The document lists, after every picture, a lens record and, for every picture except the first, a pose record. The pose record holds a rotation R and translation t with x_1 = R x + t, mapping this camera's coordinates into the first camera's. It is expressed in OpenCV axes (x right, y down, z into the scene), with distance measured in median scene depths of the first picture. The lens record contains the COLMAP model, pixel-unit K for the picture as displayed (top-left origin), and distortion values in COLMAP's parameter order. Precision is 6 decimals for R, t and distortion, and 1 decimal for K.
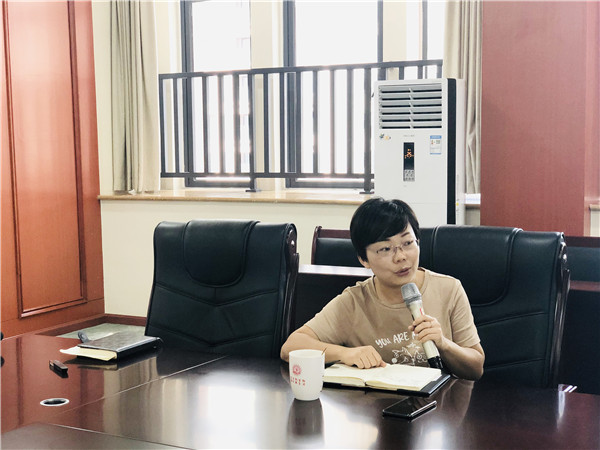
lens RADIAL K [[1050.6, 0, 300.0], [0, 1050.6, 225.0], [0, 0, 1]] dist [0.004296, -0.012884]
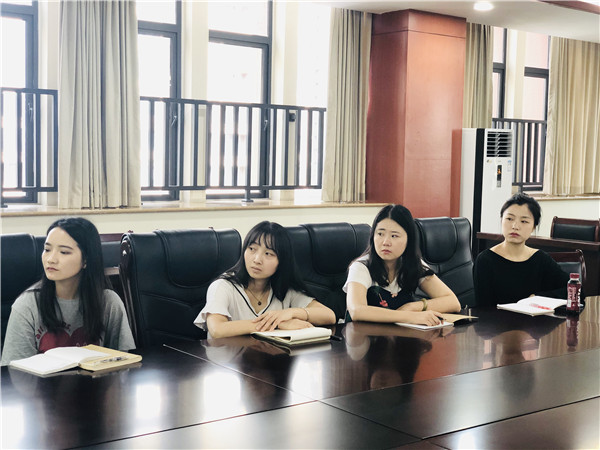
lens RADIAL K [[905.2, 0, 300.0], [0, 905.2, 225.0], [0, 0, 1]] dist [0.110692, 0.001201]
pose [[0.381649, -0.044638, 0.923229, -1.007255], [0.057670, 0.998037, 0.024415, -0.025521], [-0.922507, 0.043925, 0.383474, 0.523748]]
